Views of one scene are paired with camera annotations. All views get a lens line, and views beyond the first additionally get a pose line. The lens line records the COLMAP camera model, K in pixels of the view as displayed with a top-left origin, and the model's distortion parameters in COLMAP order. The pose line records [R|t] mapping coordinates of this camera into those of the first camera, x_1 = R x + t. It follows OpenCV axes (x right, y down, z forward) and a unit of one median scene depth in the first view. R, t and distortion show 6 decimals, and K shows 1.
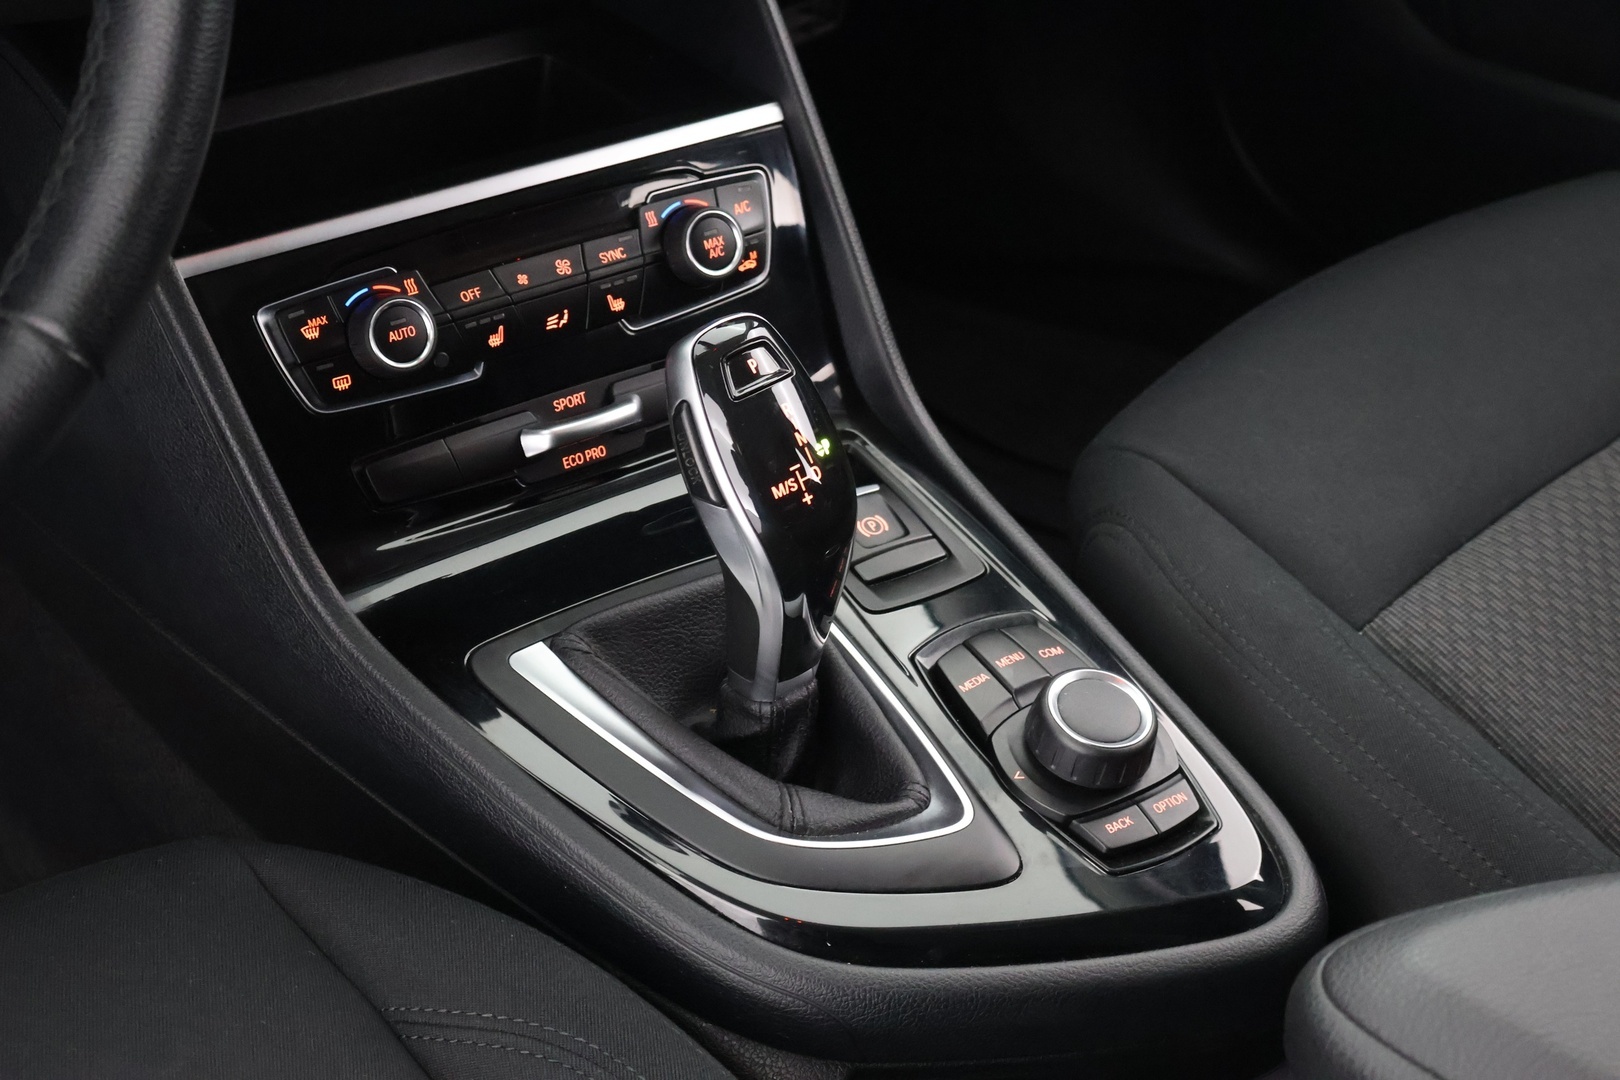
lens RADIAL K [[2625.9, 0, 809.9], [0, 2625.9, 543.1], [0, 0, 1]] dist [0.007963, 0.000000]
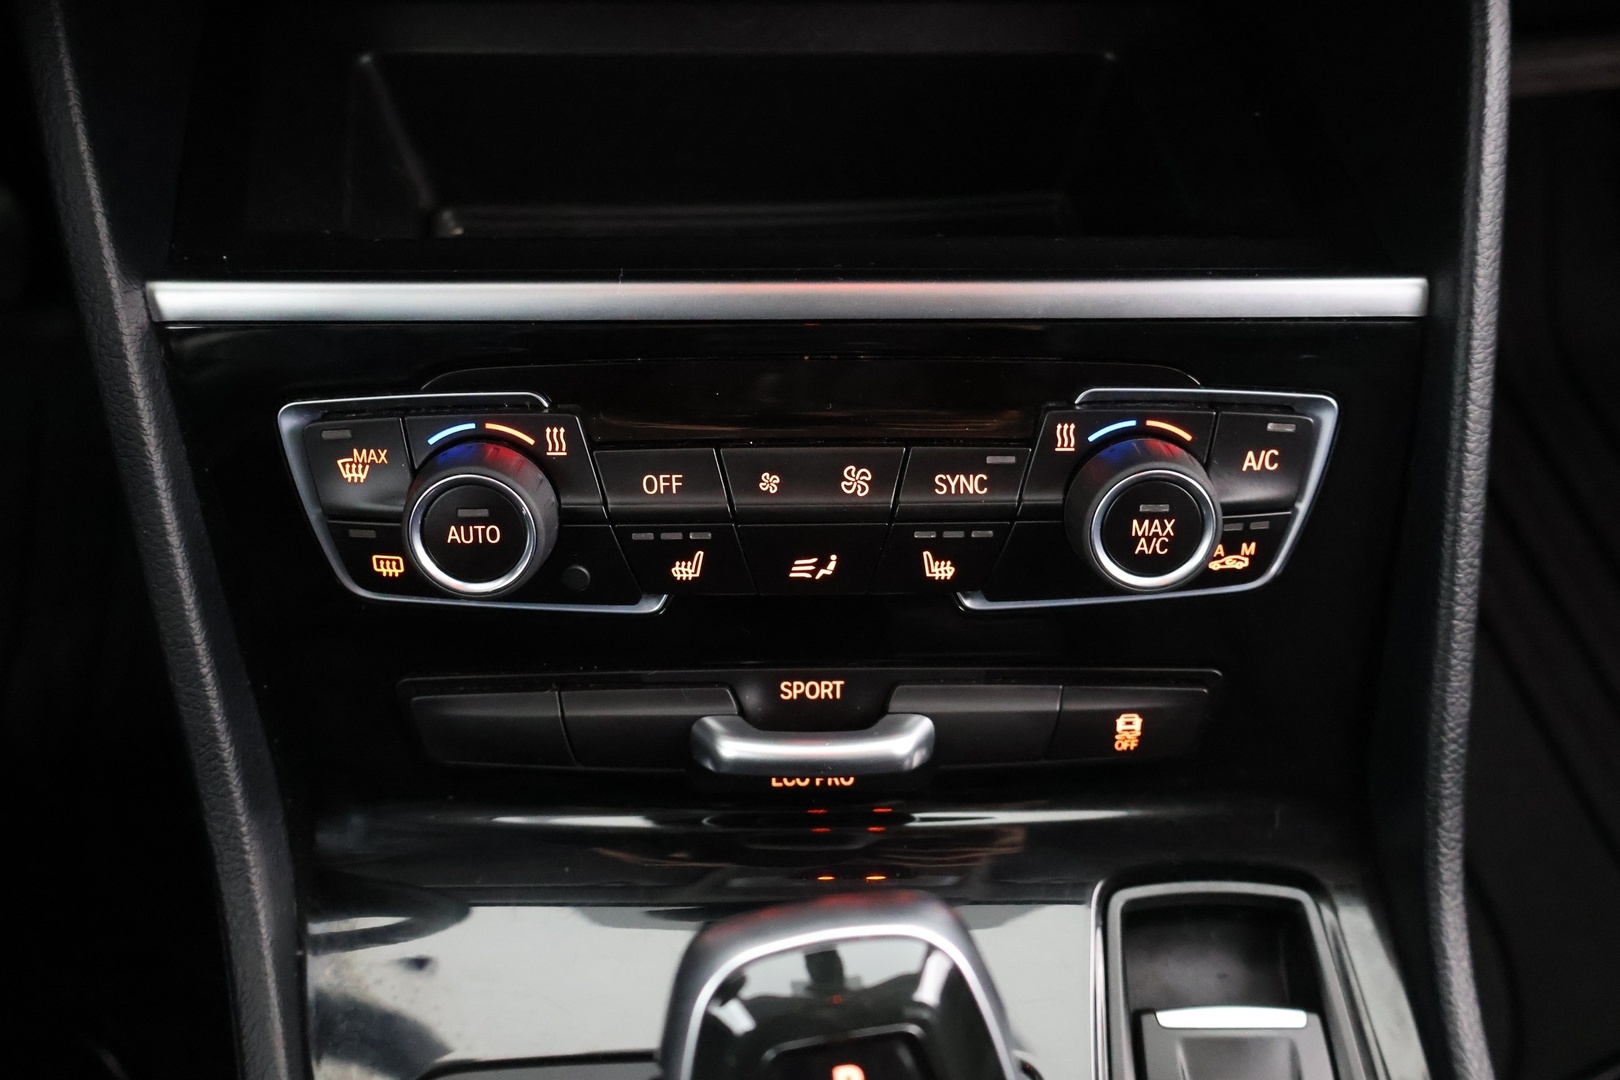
lens RADIAL K [[1513.4, 0, 817.1], [0, 1513.4, 534.8], [0, 0, 1]] dist [-0.003254, 0.000000]
pose [[0.823966, 0.400603, -0.400746, 0.030516], [-0.299317, 0.908221, 0.292478, -0.188089], [0.481134, -0.121042, 0.868250, 0.735094]]
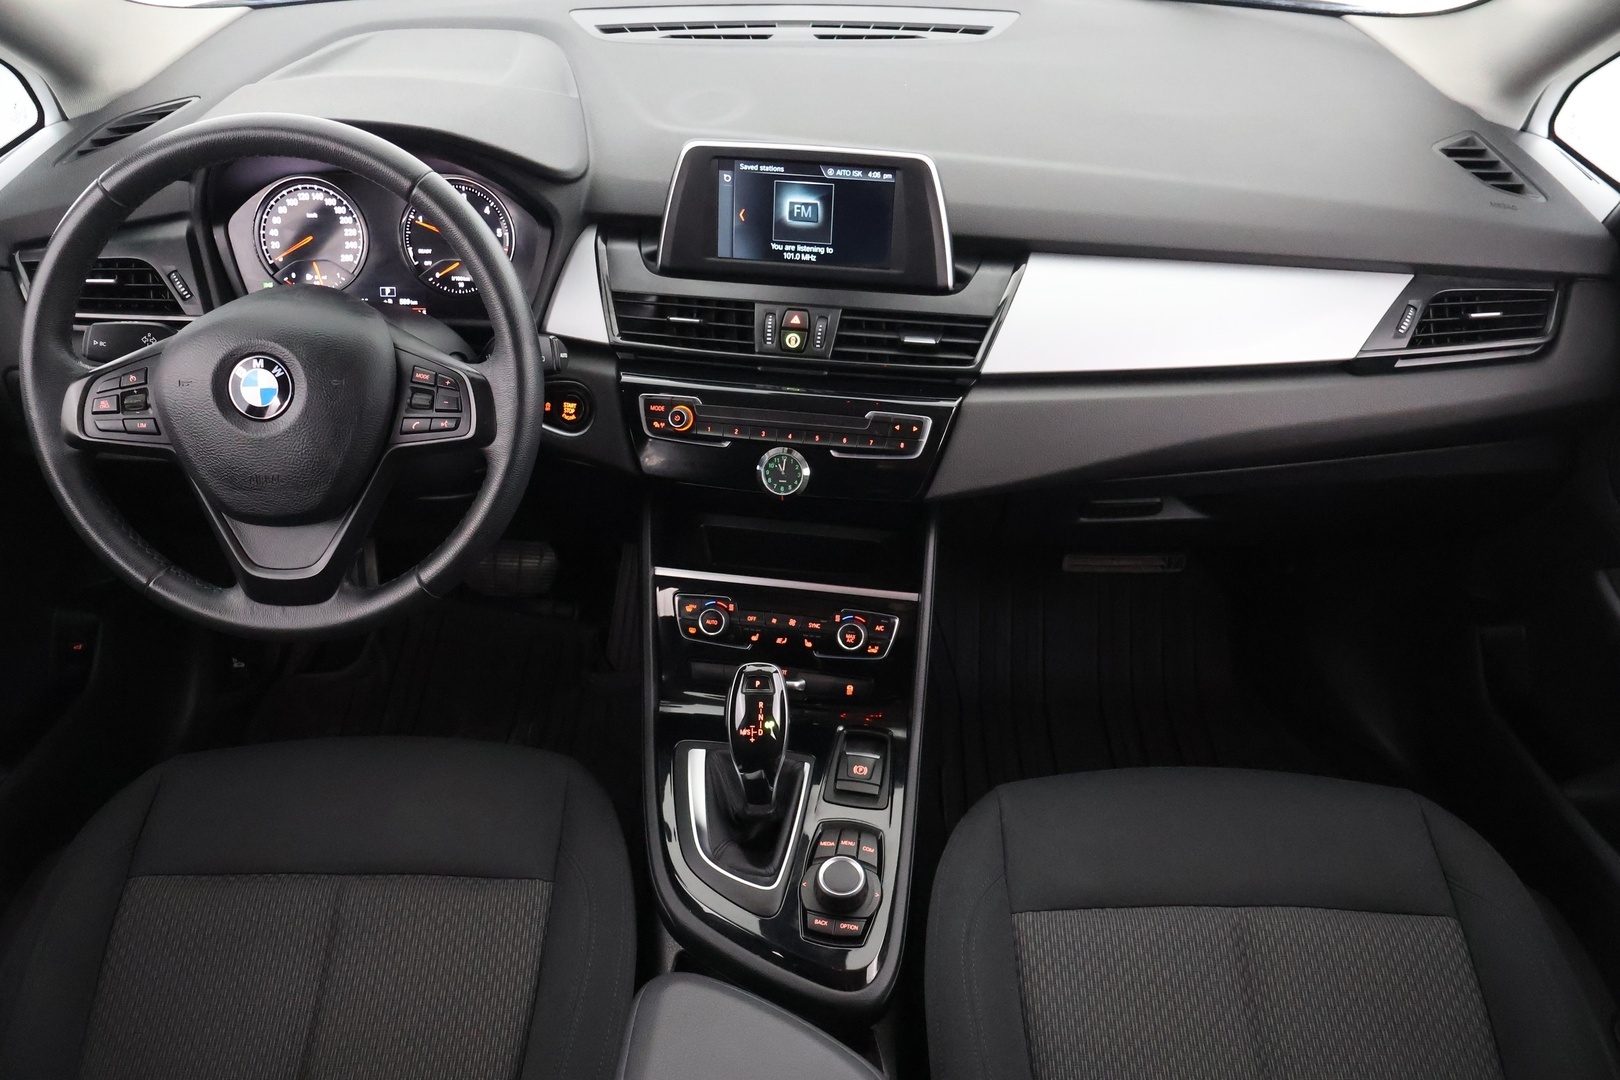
lens RADIAL K [[1362.2, 0, 813.3], [0, 1362.2, 523.1], [0, 0, 1]] dist [-0.006411, 0.004086]
pose [[0.709774, 0.330660, -0.622000, 0.727980], [-0.382509, 0.922381, 0.053857, -0.278877], [0.591529, 0.199695, 0.781162, -0.045433]]
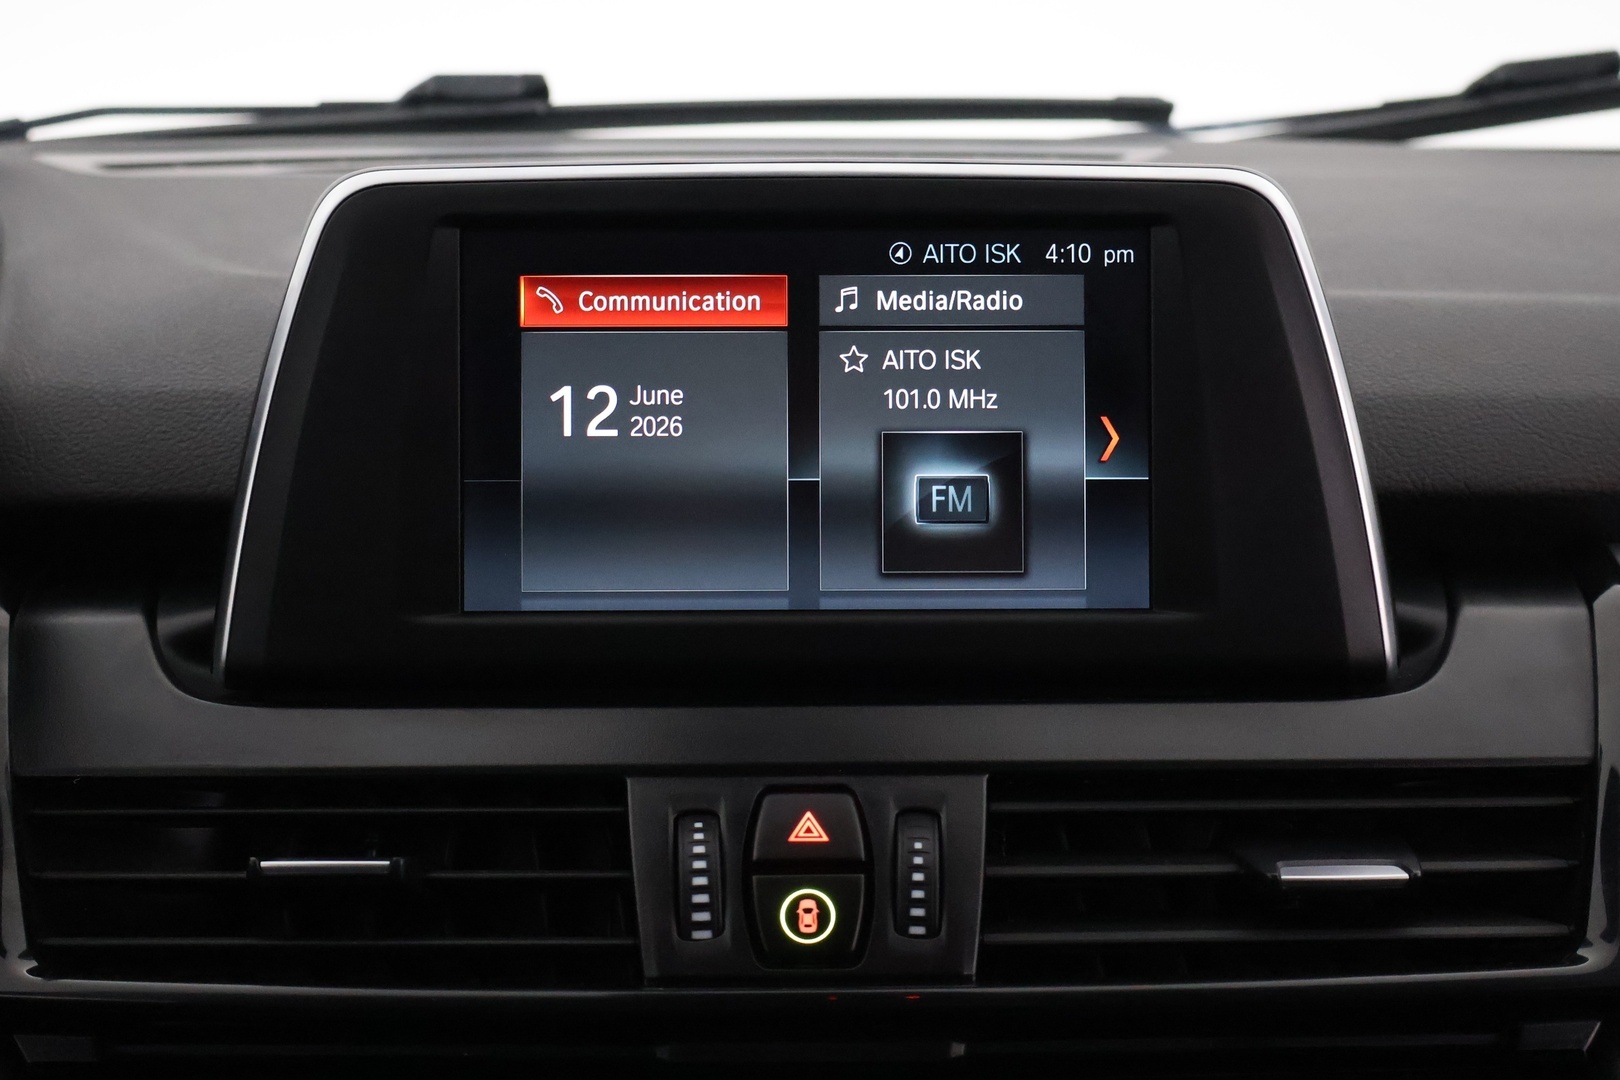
lens RADIAL K [[1854.7, 0, 807.2], [0, 1854.7, 530.5], [0, 0, 1]] dist [-0.008040, 0.000000]
pose [[0.808323, 0.024562, -0.588227, 0.087064], [-0.293460, 0.882970, -0.366396, -0.287559], [0.510387, 0.468787, 0.720932, 0.588915]]
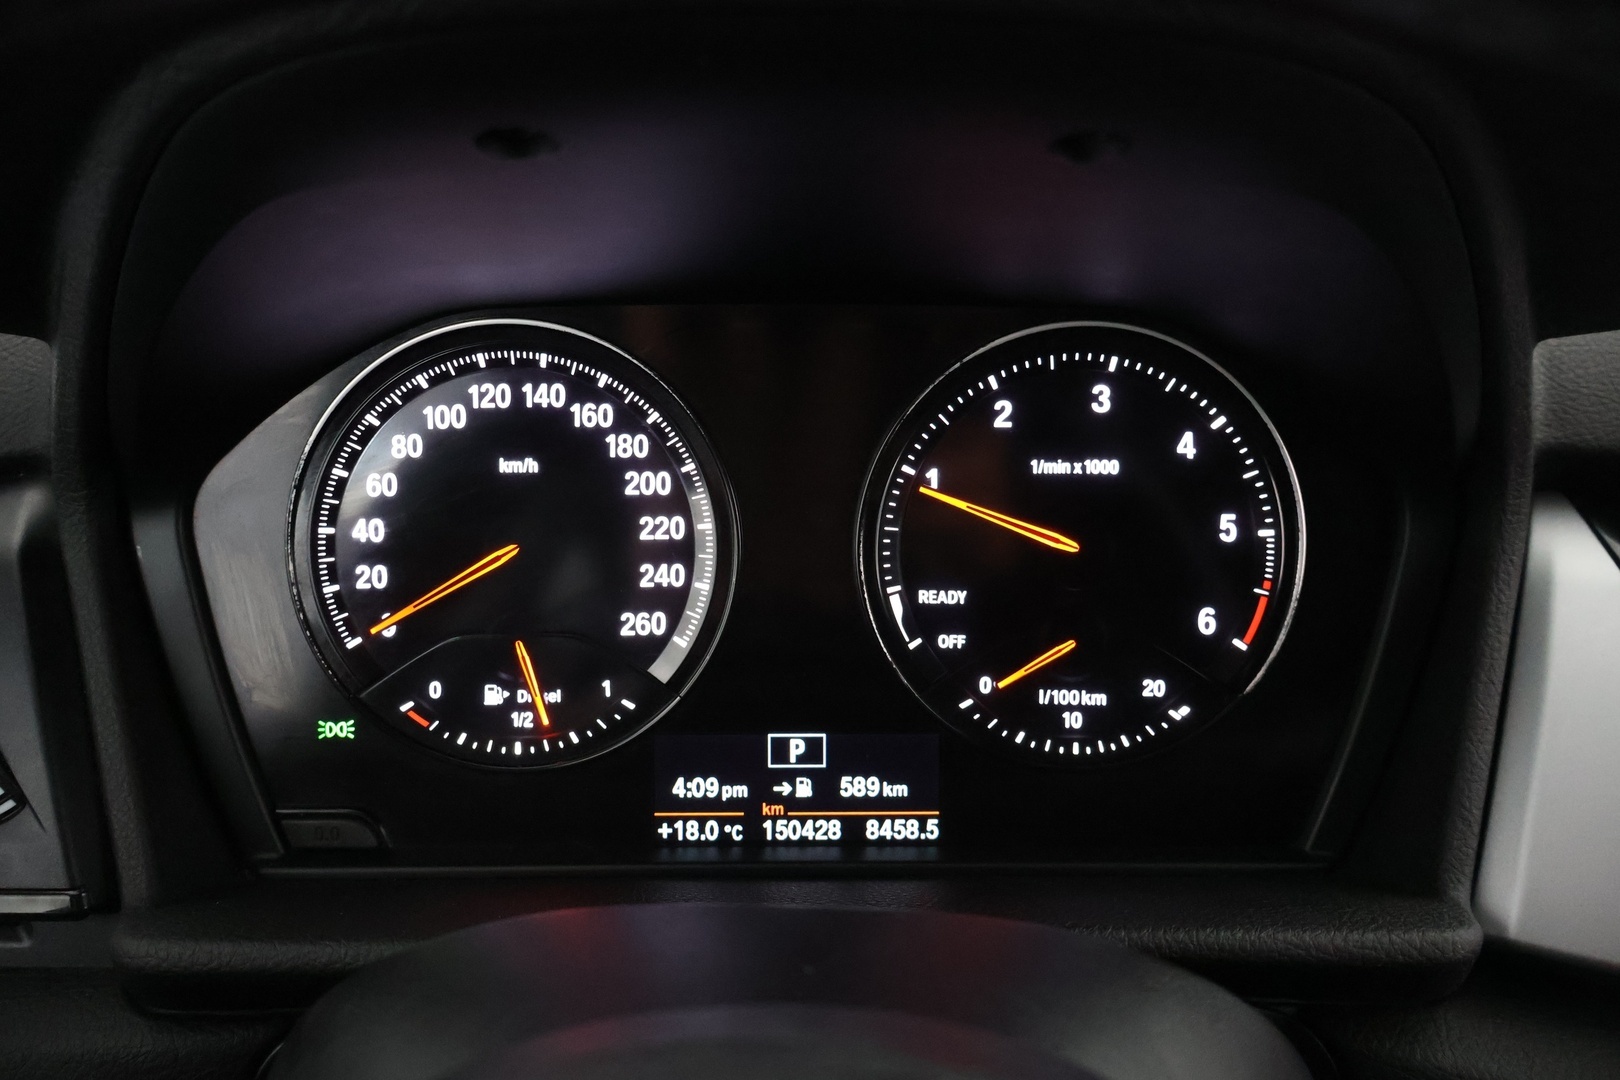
lens RADIAL K [[1362.2, 0, 823.0], [0, 1362.2, 544.6], [0, 0, 1]] dist [-0.006411, 0.004086]
pose [[0.724235, 0.231579, -0.649503, -0.282383], [-0.374282, 0.923110, -0.088214, -0.277091], [0.579134, 0.306985, 0.755224, 0.442723]]
